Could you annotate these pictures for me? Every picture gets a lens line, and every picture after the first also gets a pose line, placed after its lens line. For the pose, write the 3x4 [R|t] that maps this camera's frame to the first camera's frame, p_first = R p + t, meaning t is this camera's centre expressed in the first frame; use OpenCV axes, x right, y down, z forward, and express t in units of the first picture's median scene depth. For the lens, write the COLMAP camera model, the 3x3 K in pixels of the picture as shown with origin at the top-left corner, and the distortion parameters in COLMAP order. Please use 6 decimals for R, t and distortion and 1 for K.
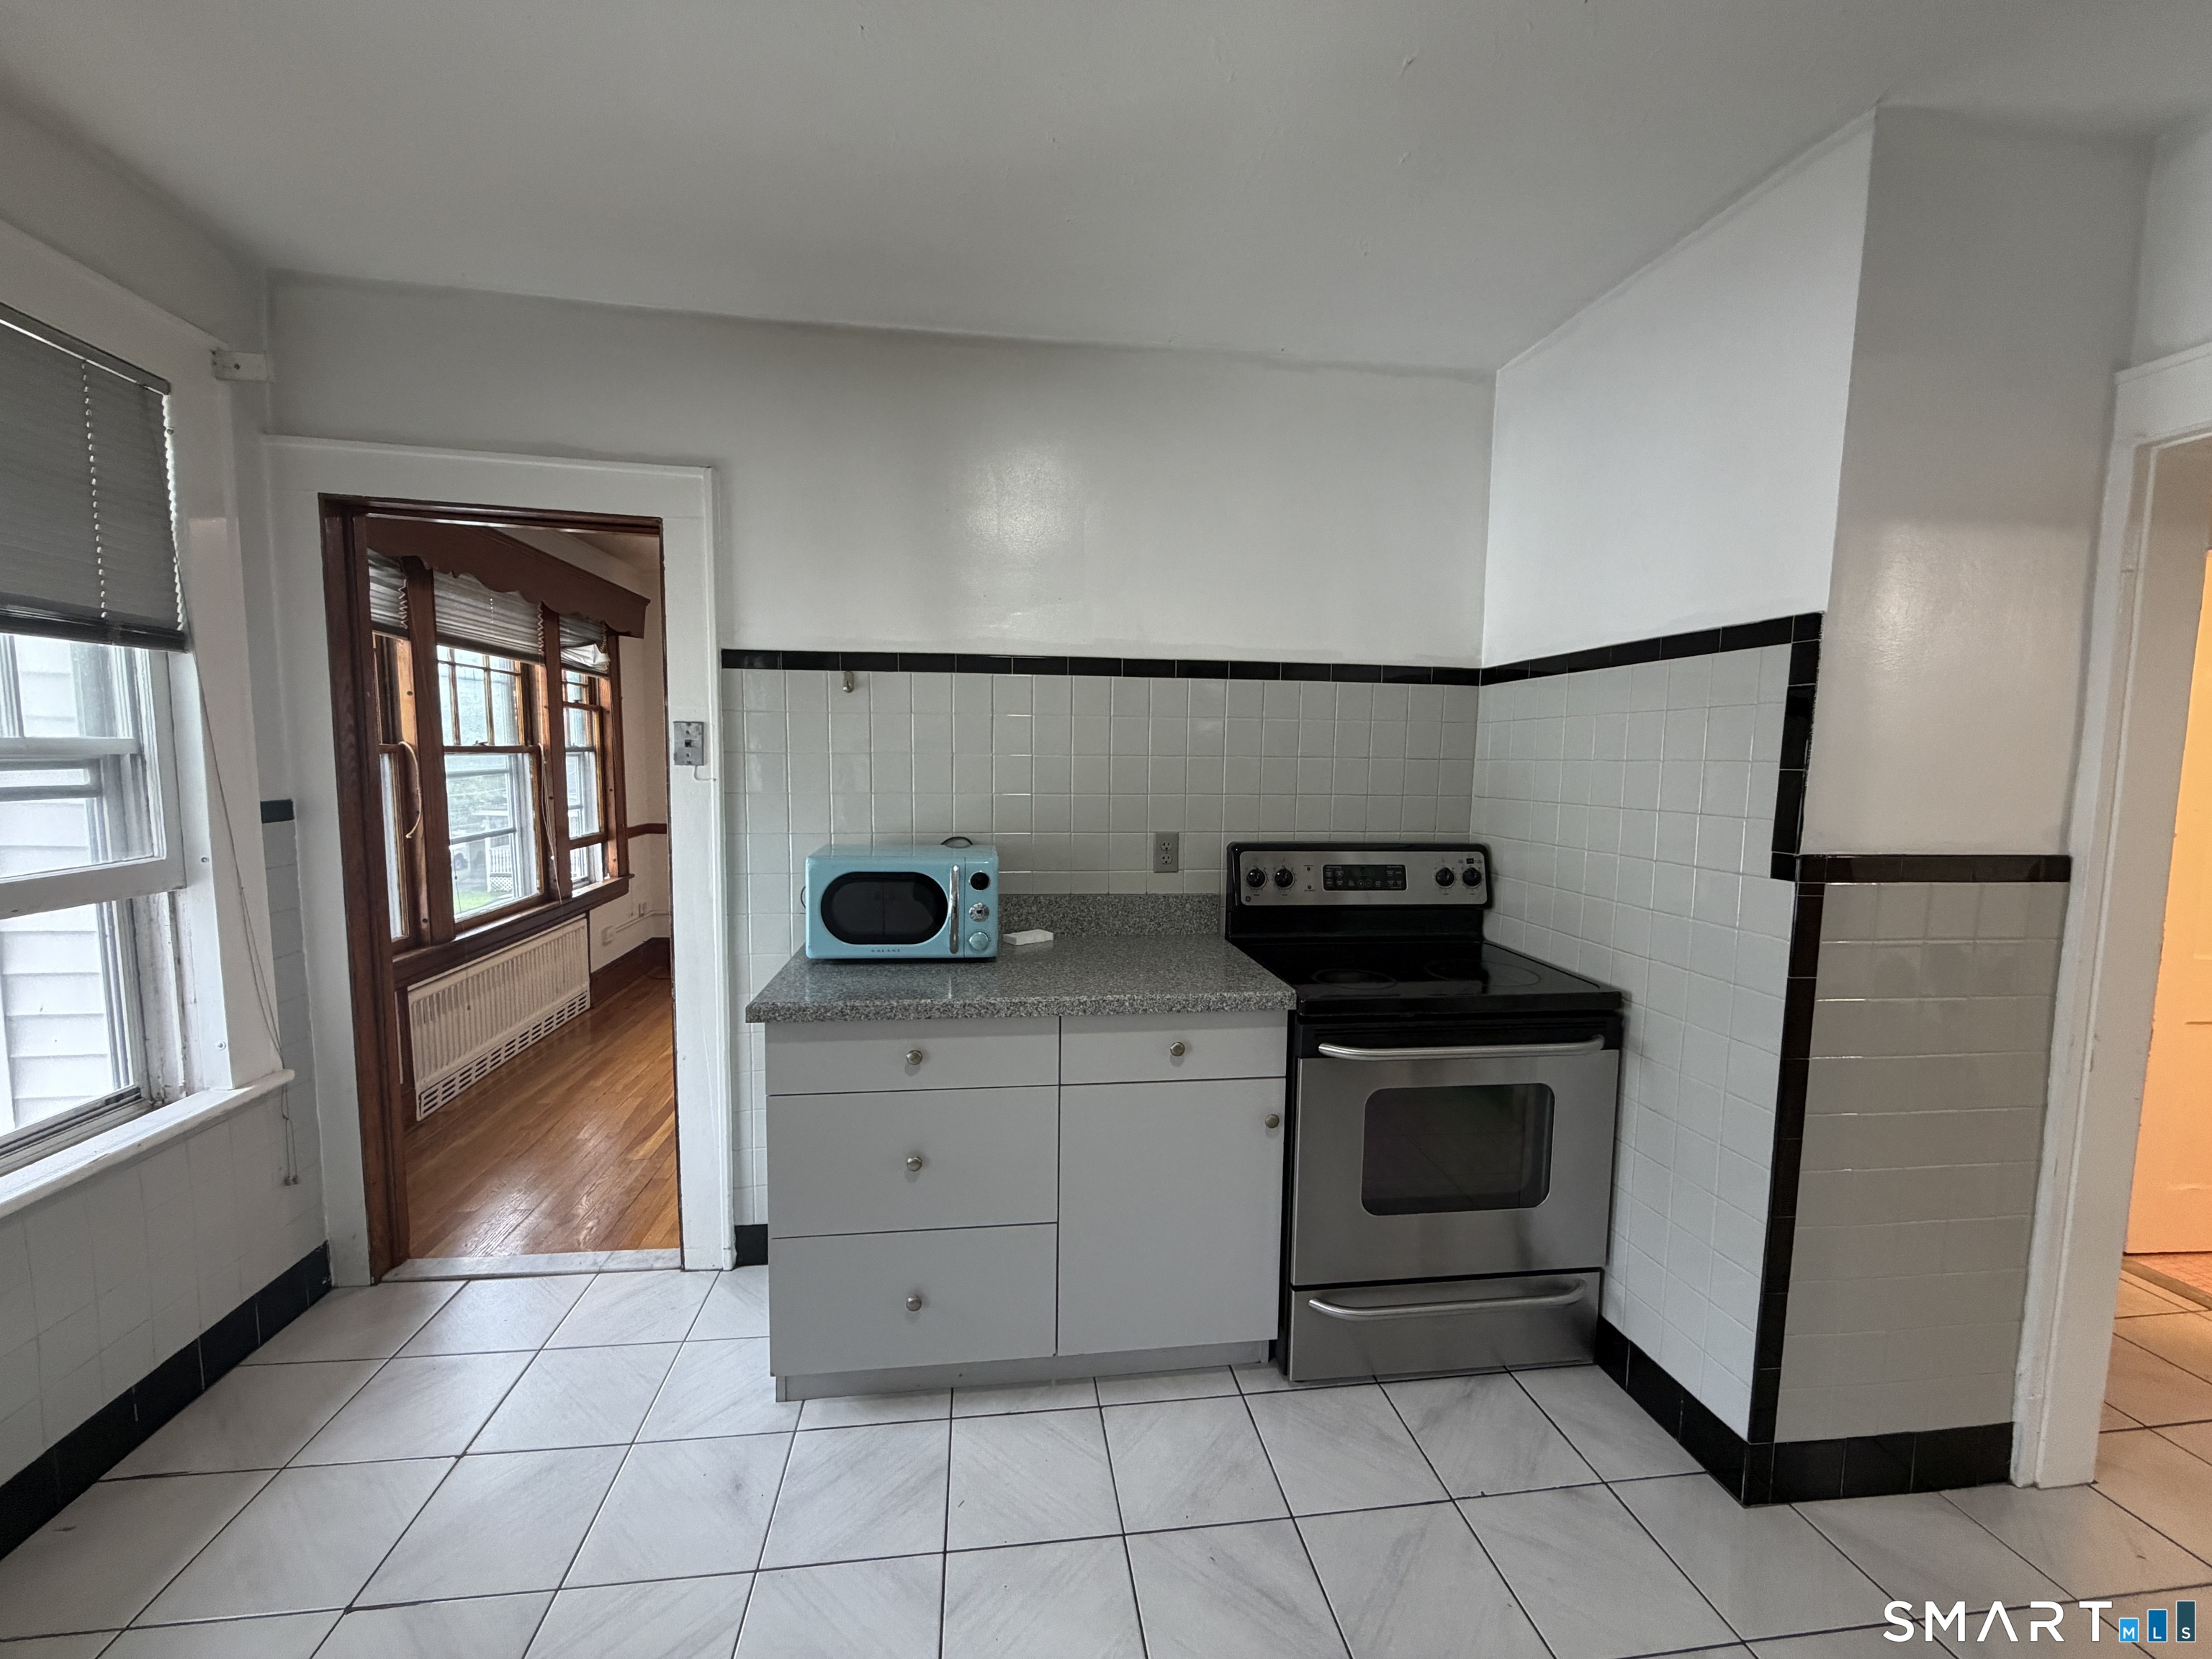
lens RADIAL K [[883.5, 0, 1098.1], [0, 883.5, 830.6], [0, 0, 1]] dist [0.000594, 0.000066]
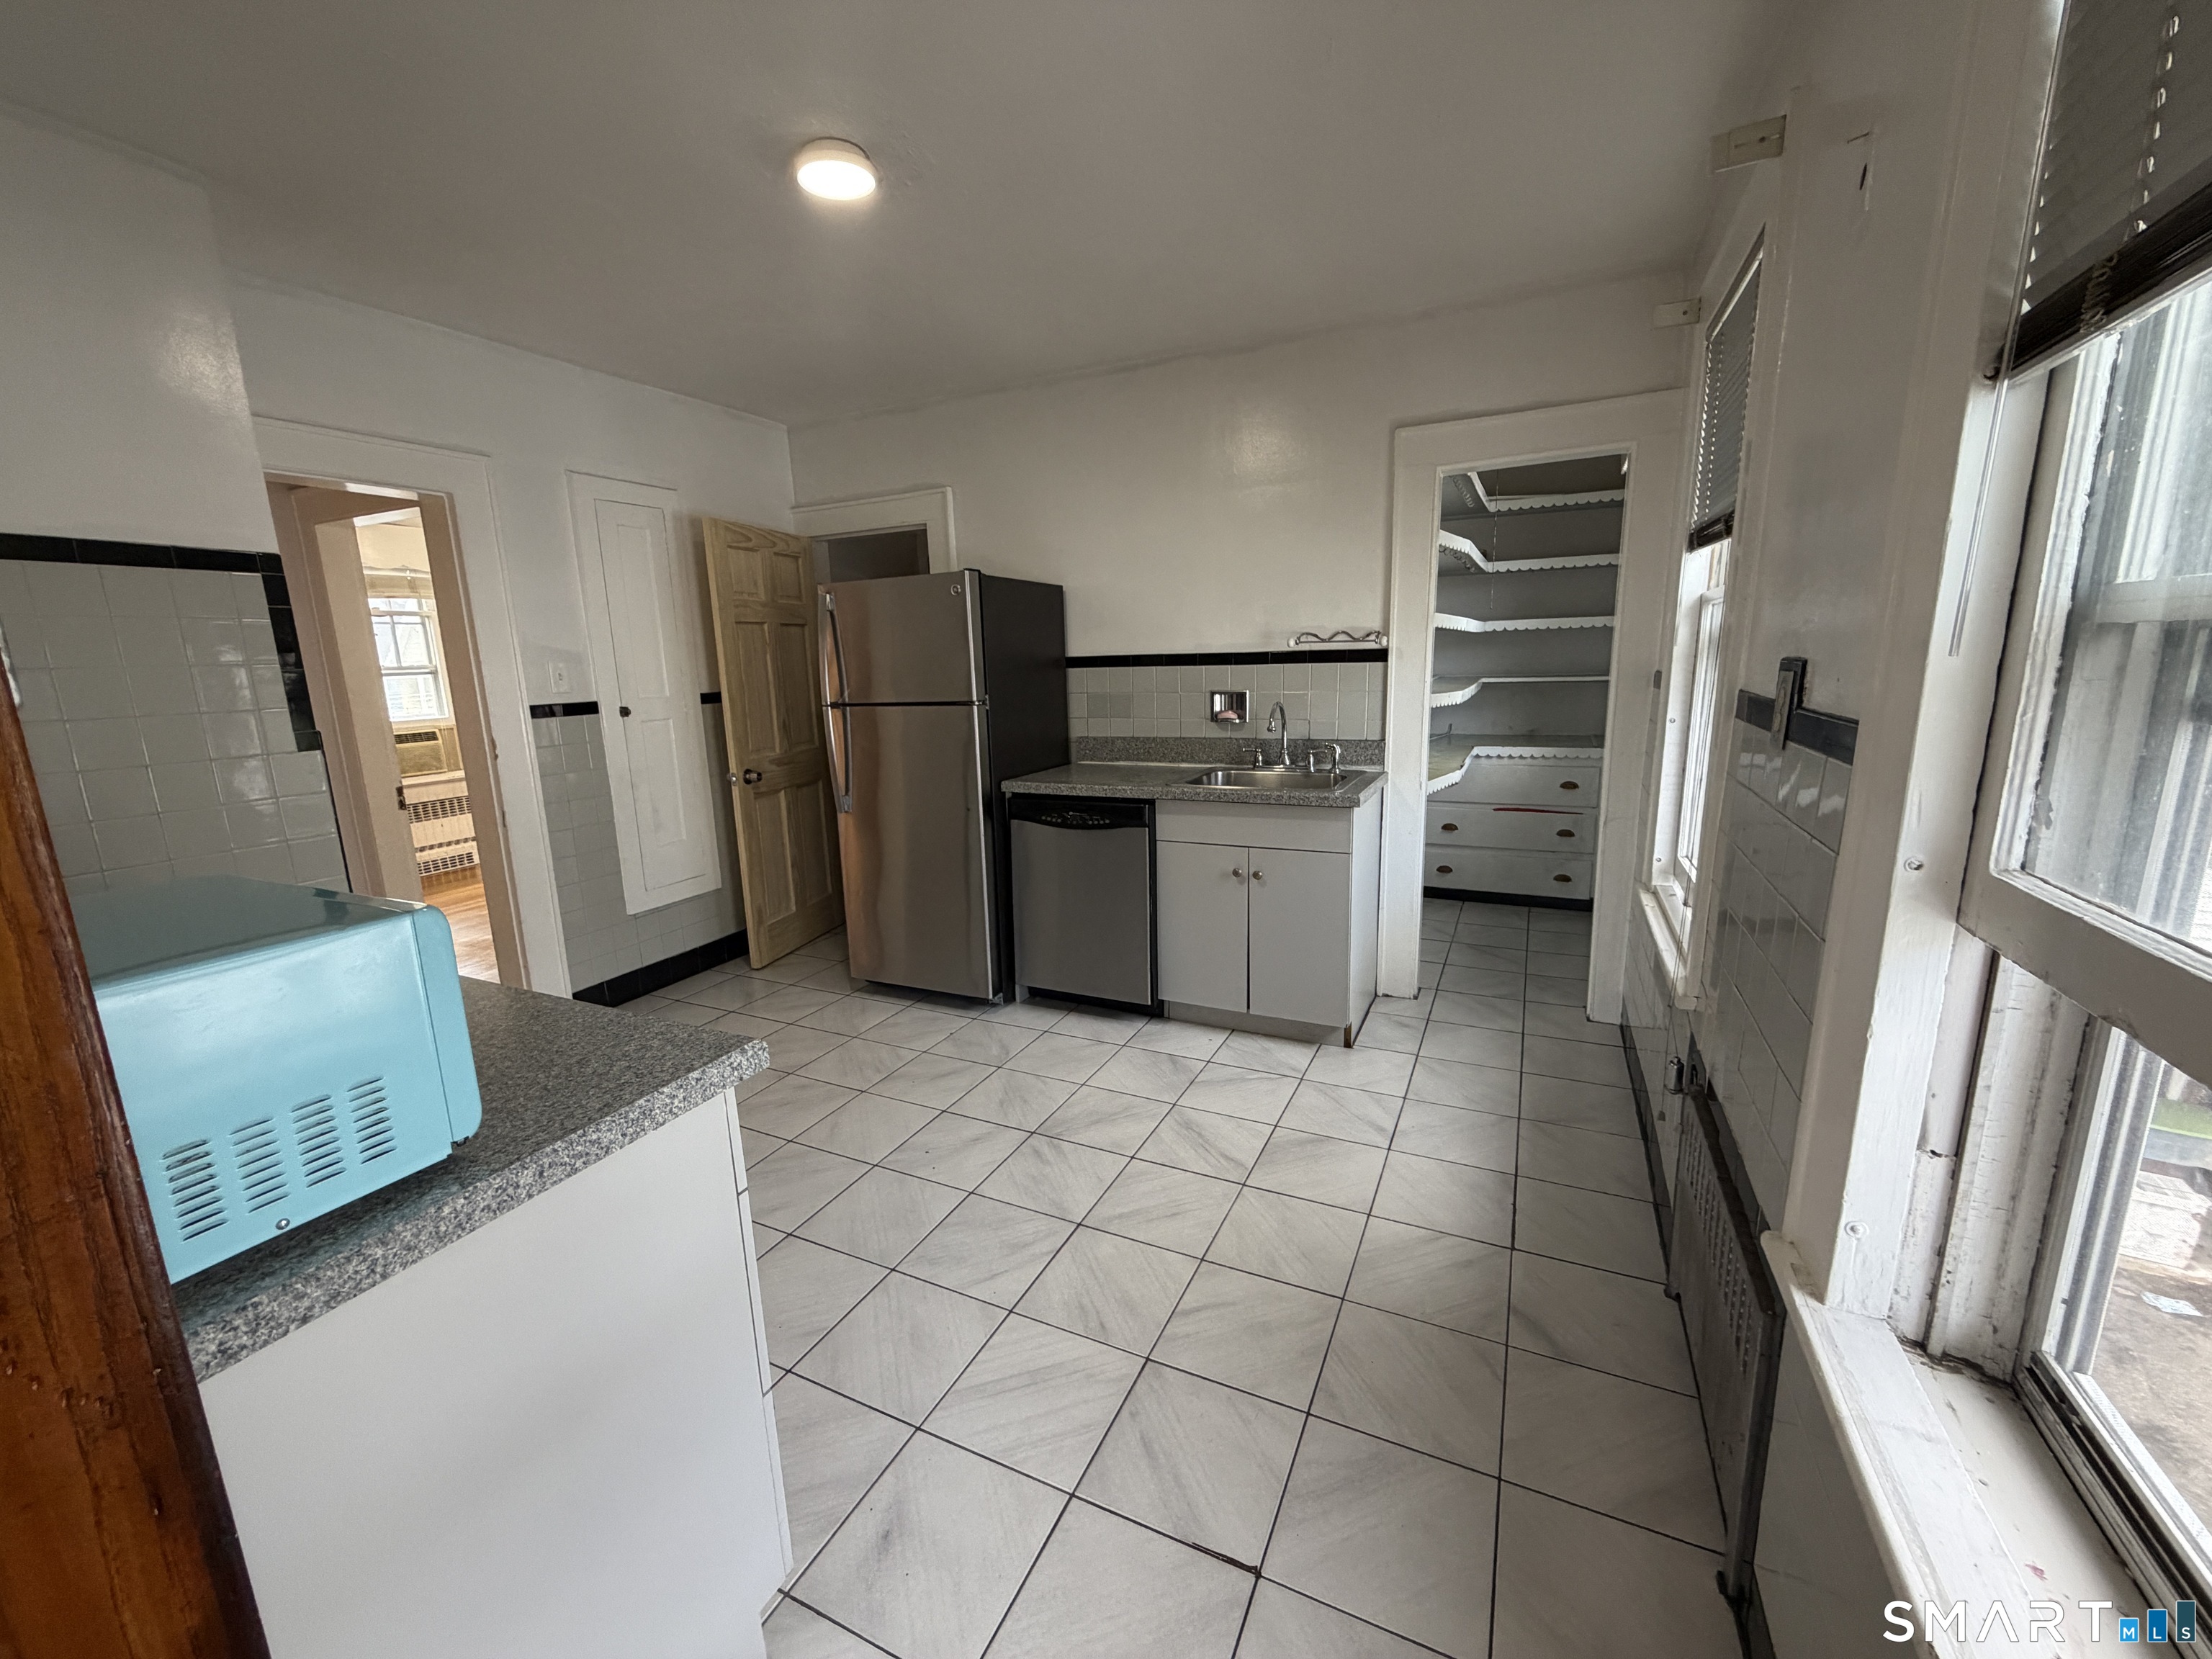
lens RADIAL K [[883.5, 0, 1098.1], [0, 883.5, 830.6], [0, 0, 1]] dist [0.000594, 0.000066]
pose [[-0.830938, -0.096962, 0.547850, -0.676285], [0.066493, 0.960331, 0.270819, -0.077598], [-0.552377, 0.261462, -0.791529, 0.965097]]
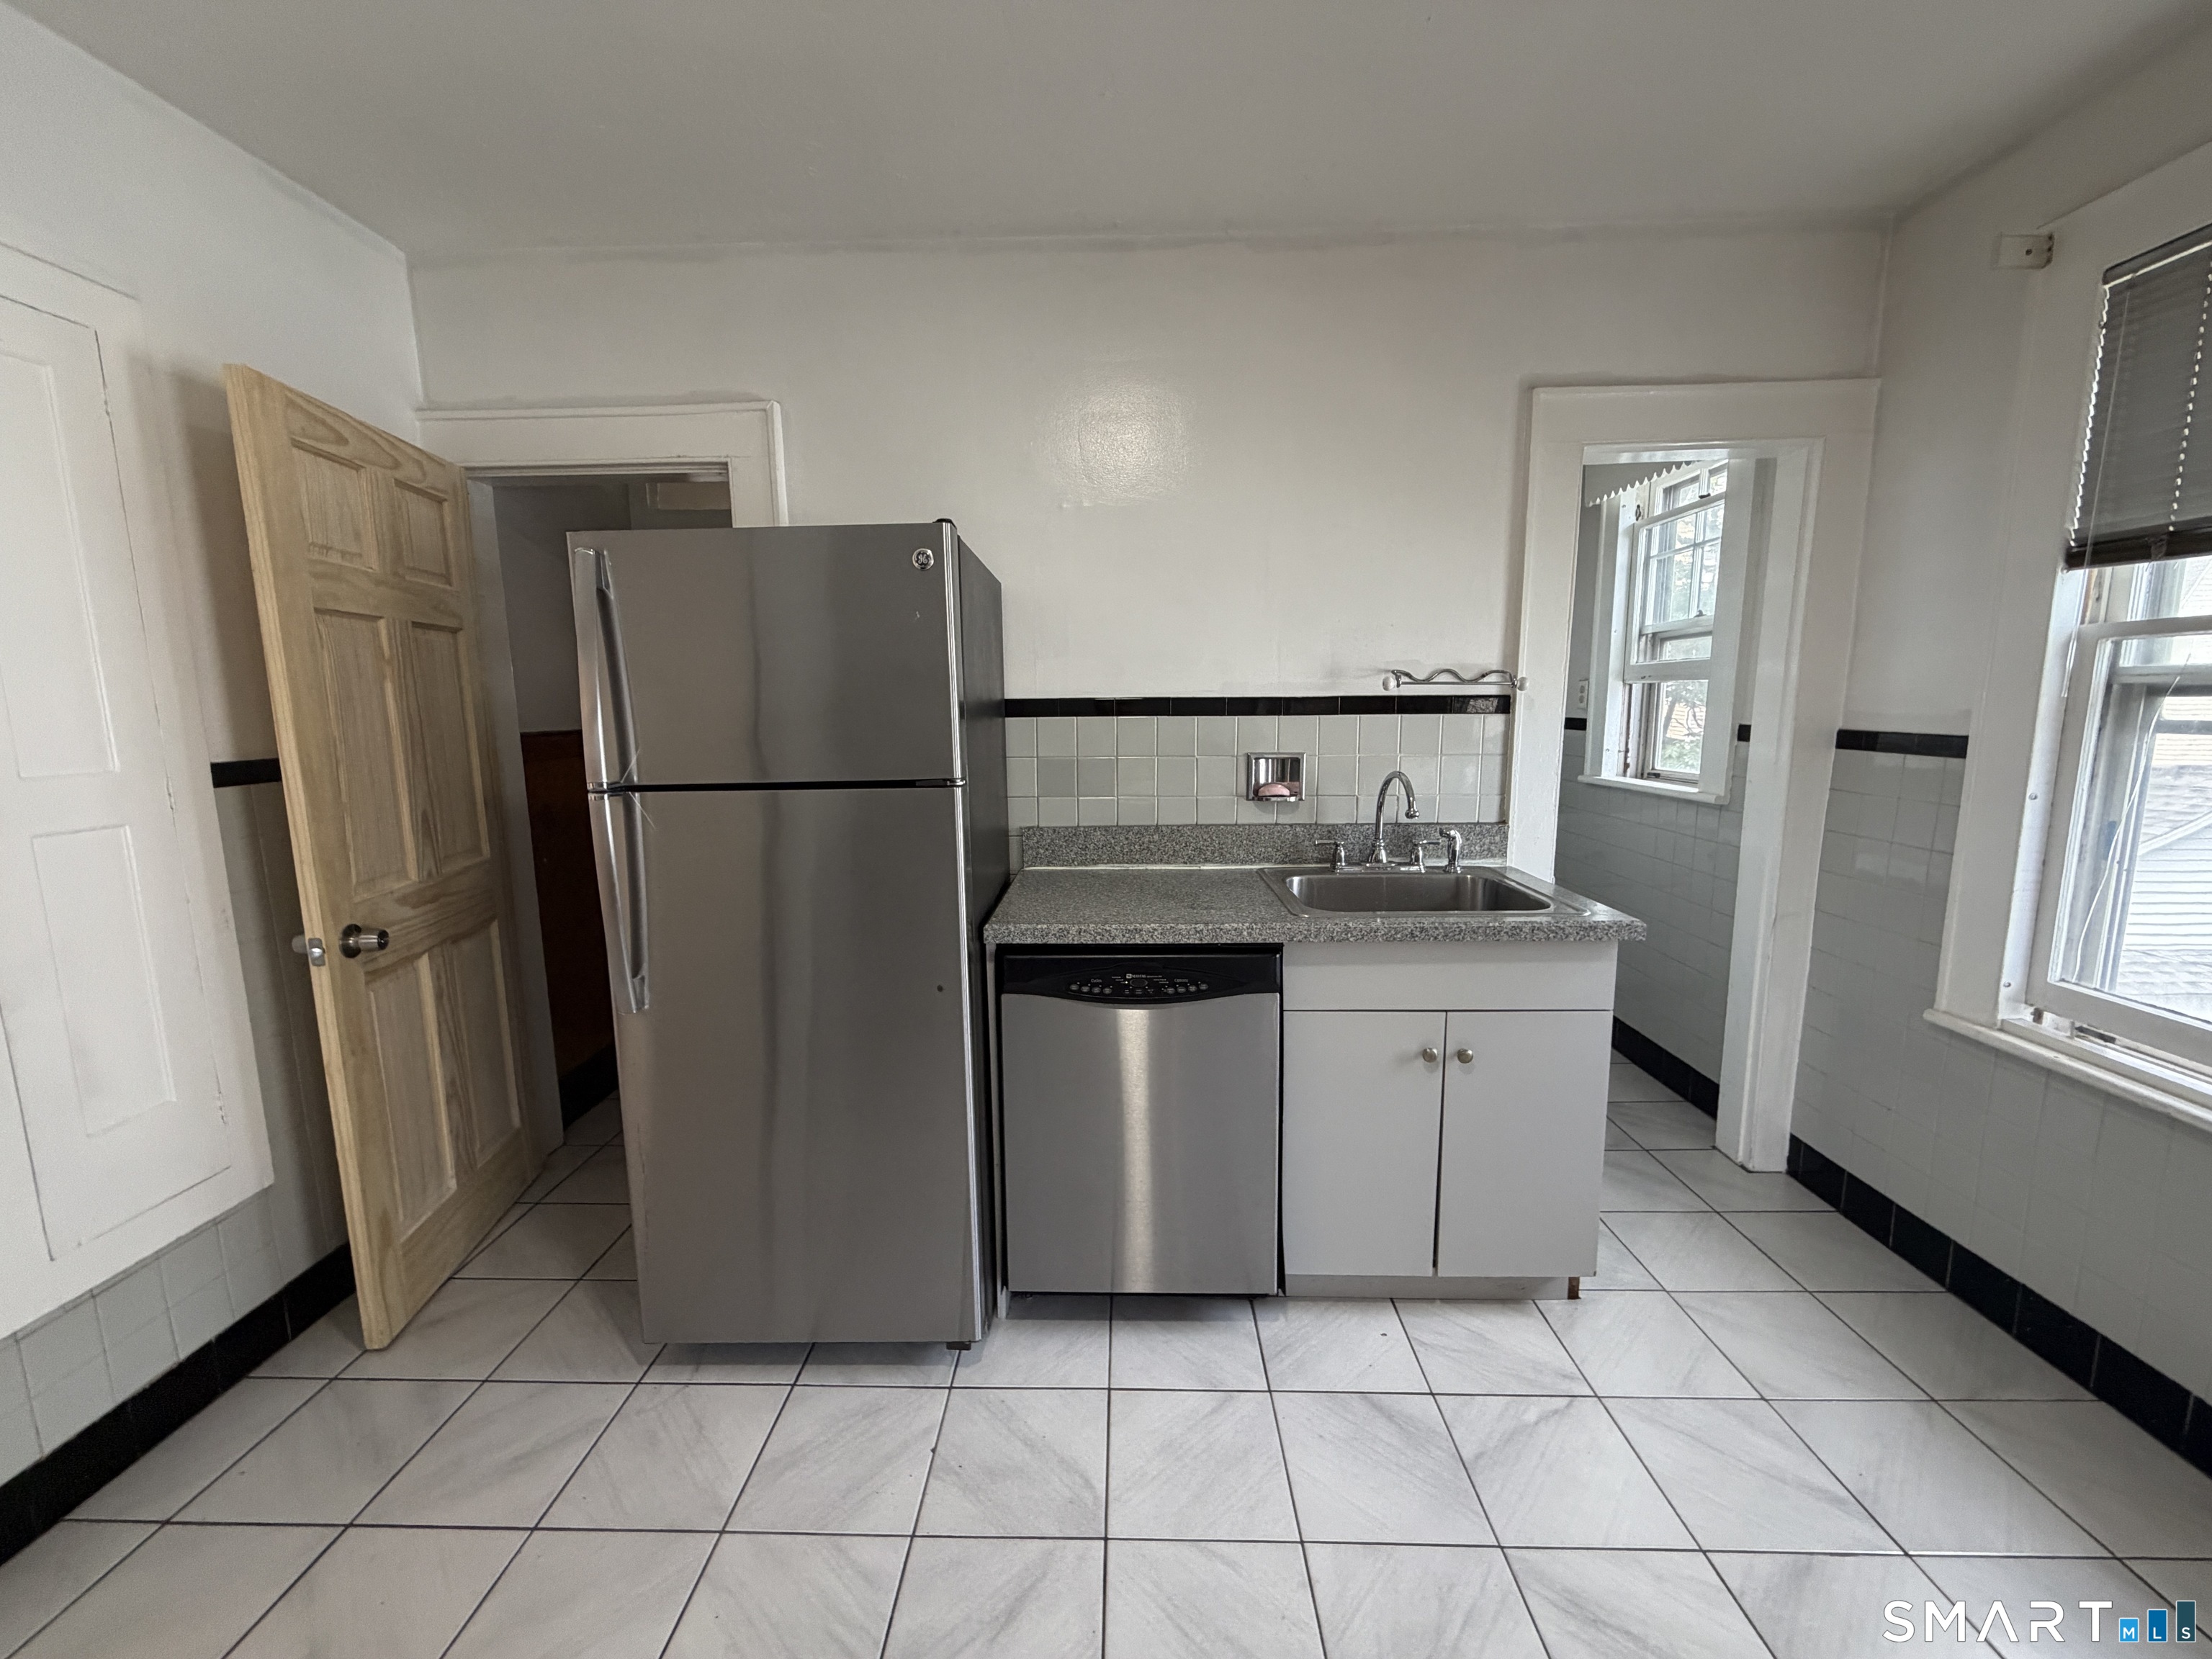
lens RADIAL K [[883.5, 0, 1098.1], [0, 883.5, 830.6], [0, 0, 1]] dist [0.000594, 0.000066]
pose [[-0.986783, -0.025673, 0.159998, 0.010893], [0.012219, 0.972770, 0.231452, -0.033922], [-0.161583, 0.230348, -0.959599, 0.608072]]
